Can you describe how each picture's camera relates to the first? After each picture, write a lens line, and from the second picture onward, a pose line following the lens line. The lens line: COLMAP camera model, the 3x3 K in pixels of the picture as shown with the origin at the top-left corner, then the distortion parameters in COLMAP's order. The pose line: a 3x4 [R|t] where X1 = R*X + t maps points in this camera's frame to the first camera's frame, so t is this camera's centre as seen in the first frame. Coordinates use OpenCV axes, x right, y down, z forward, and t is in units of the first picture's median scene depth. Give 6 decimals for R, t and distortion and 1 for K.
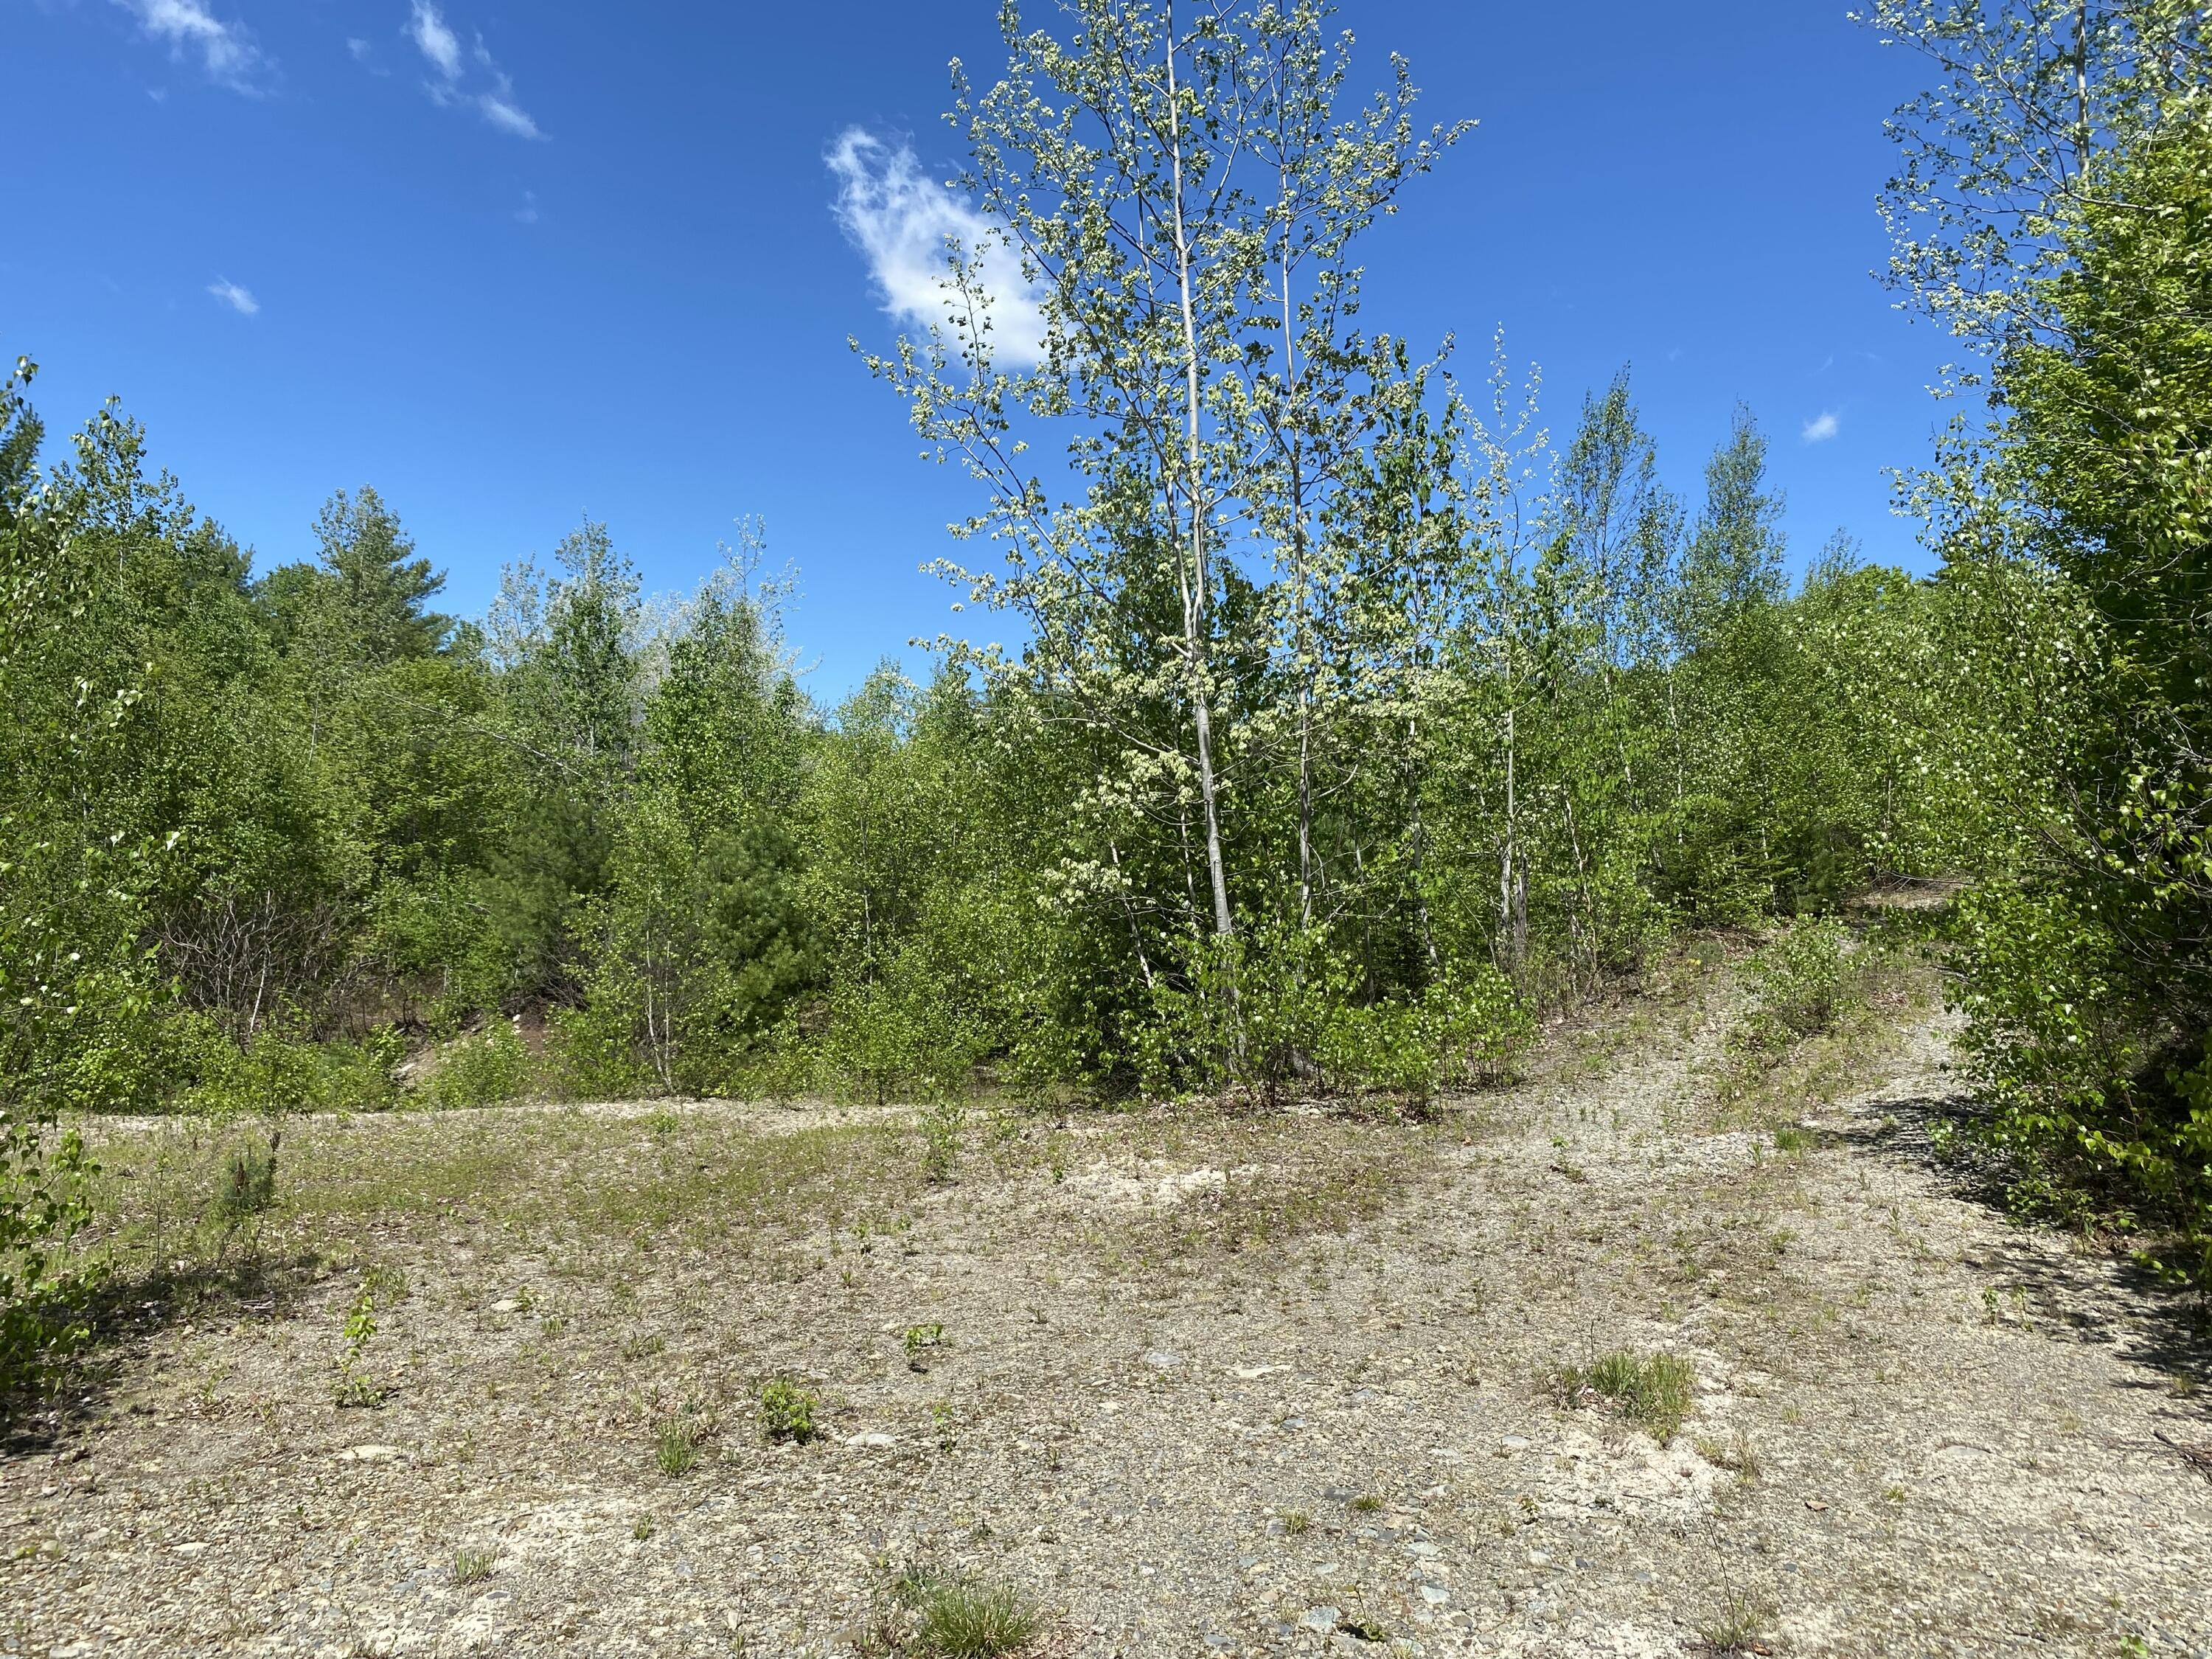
lens RADIAL K [[1662.4, 0, 1106.0], [0, 1662.4, 829.5], [0, 0, 1]] dist [0.105526, -0.236461]
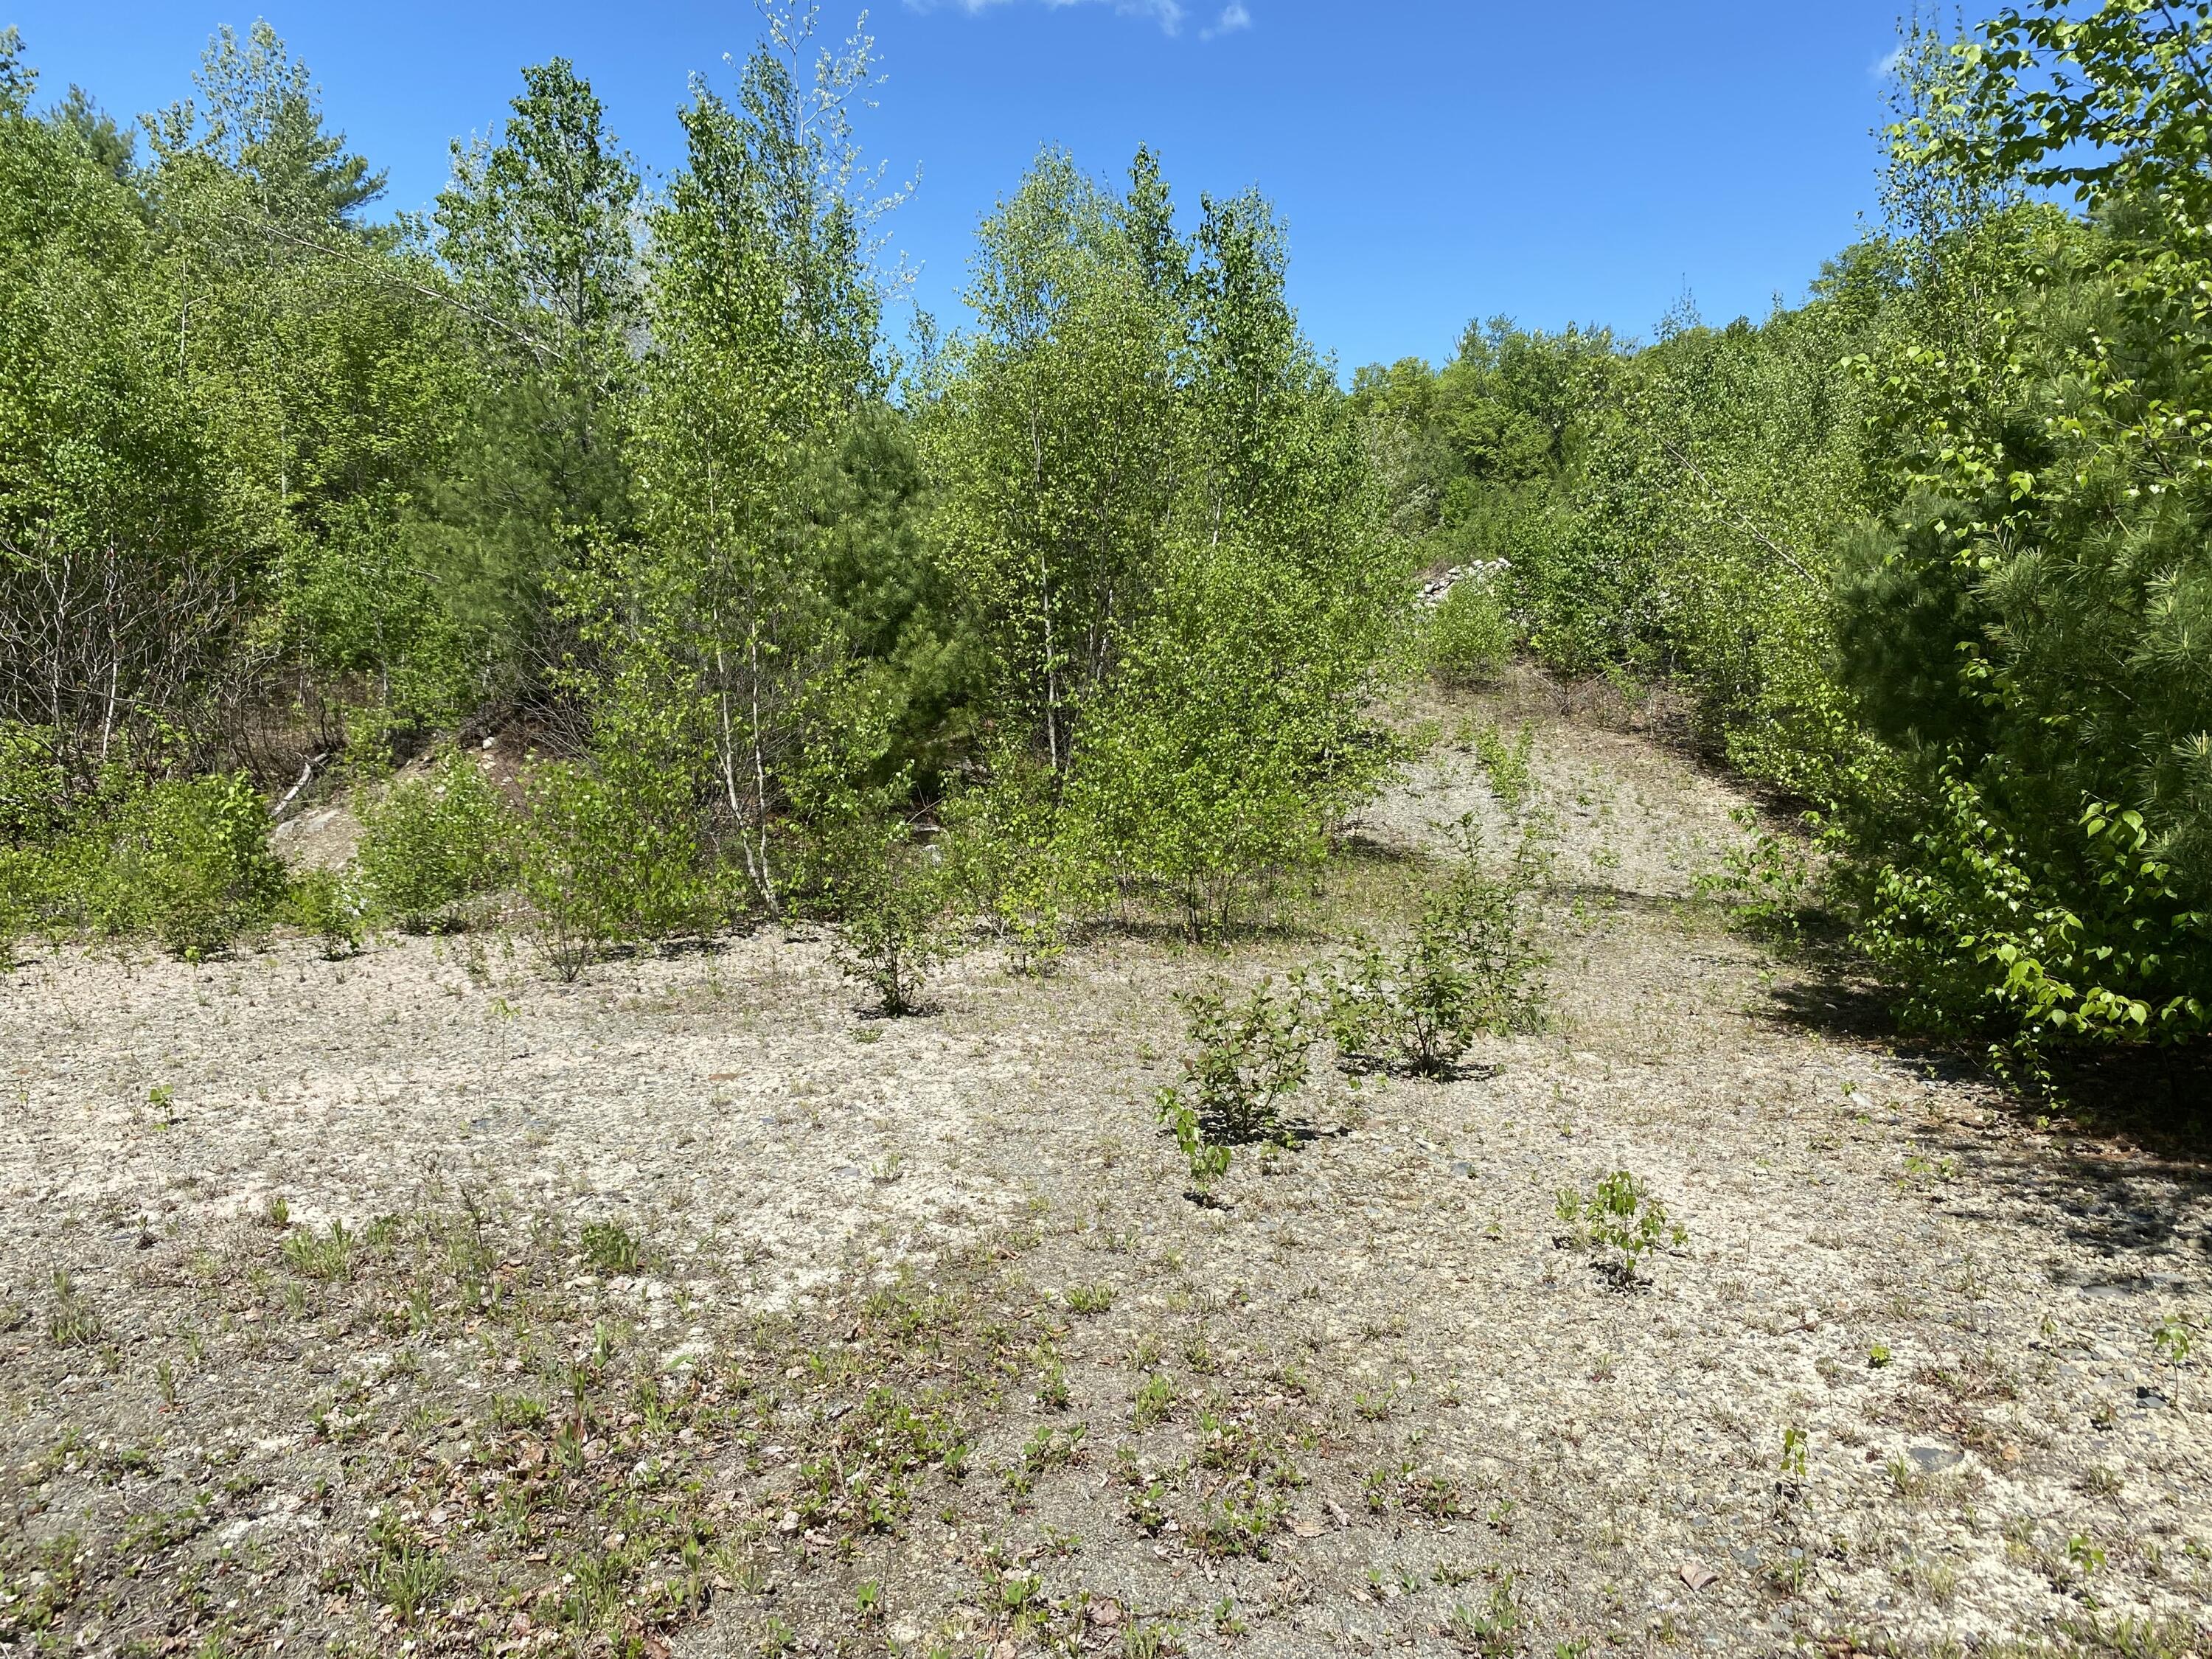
lens RADIAL K [[1662.4, 0, 1106.0], [0, 1662.4, 829.5], [0, 0, 1]] dist [0.105526, -0.236461]
pose [[0.999997, -0.001894, 0.001663, -0.118422], [0.001546, 0.981952, 0.189122, 0.023888], [-0.001991, -0.189119, 0.981952, 0.371441]]
